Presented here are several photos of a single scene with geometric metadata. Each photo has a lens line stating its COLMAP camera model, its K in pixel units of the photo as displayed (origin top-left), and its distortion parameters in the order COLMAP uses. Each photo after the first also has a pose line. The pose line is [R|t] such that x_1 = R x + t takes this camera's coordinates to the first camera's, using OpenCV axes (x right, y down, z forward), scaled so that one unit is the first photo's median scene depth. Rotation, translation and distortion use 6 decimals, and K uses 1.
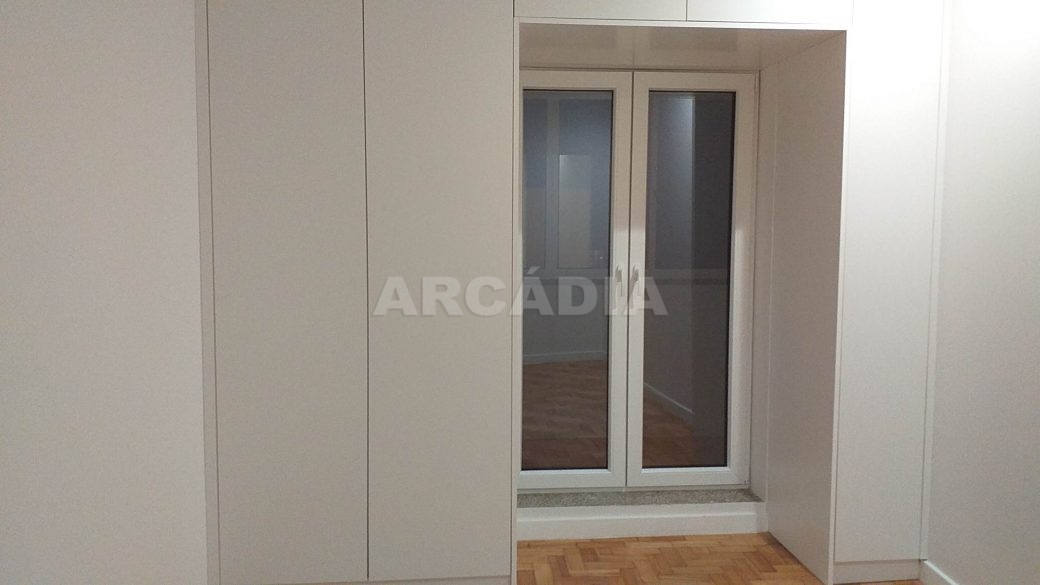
lens RADIAL K [[827.9, 0, 523.1], [0, 827.9, 287.4], [0, 0, 1]] dist [0.091245, -0.135578]
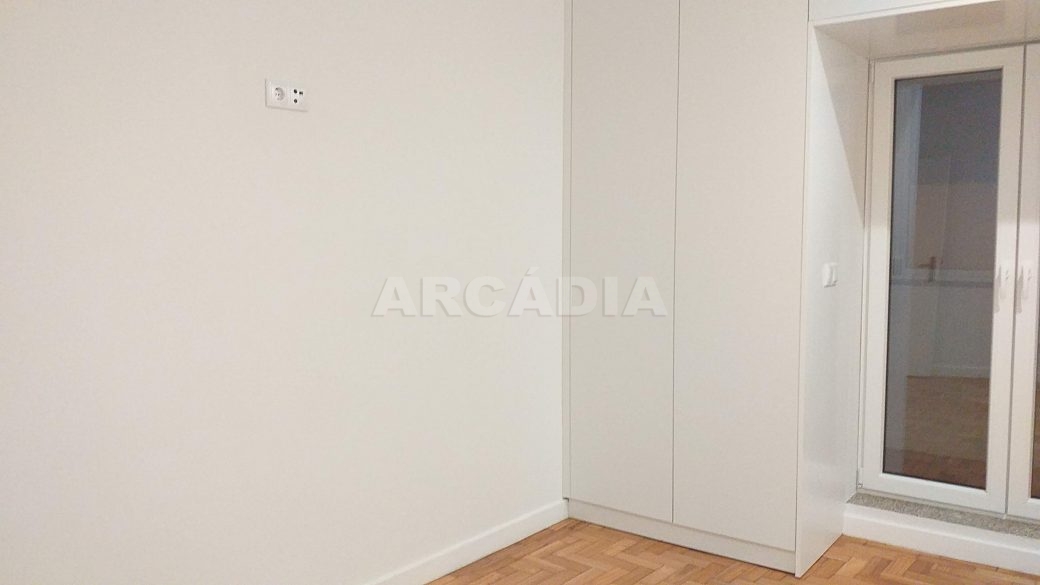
lens RADIAL K [[827.9, 0, 516.9], [0, 827.9, 292.0], [0, 0, 1]] dist [0.091245, -0.135578]
pose [[0.727396, 0.046132, -0.684666, 0.360740], [-0.035261, 0.998932, 0.029845, -0.005751], [0.685312, 0.002433, 0.728246, -0.013363]]
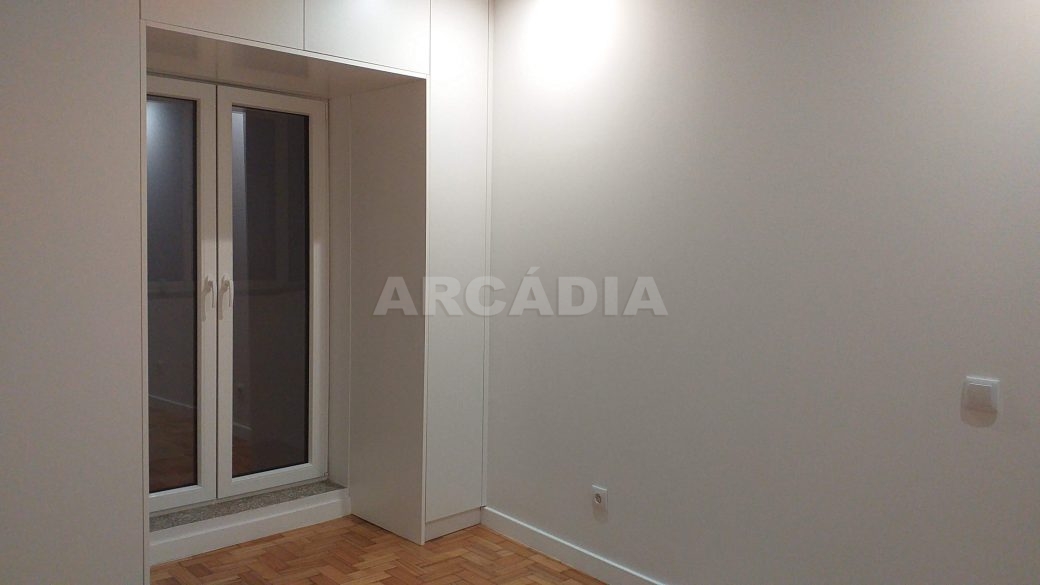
lens RADIAL K [[827.9, 0, 511.9], [0, 827.9, 288.5], [0, 0, 1]] dist [0.091245, -0.135578]
pose [[0.792720, -0.024984, 0.609074, -0.209314], [0.032691, 0.999464, -0.001551, 0.000881], [-0.608709, 0.021141, 0.793112, -0.017268]]
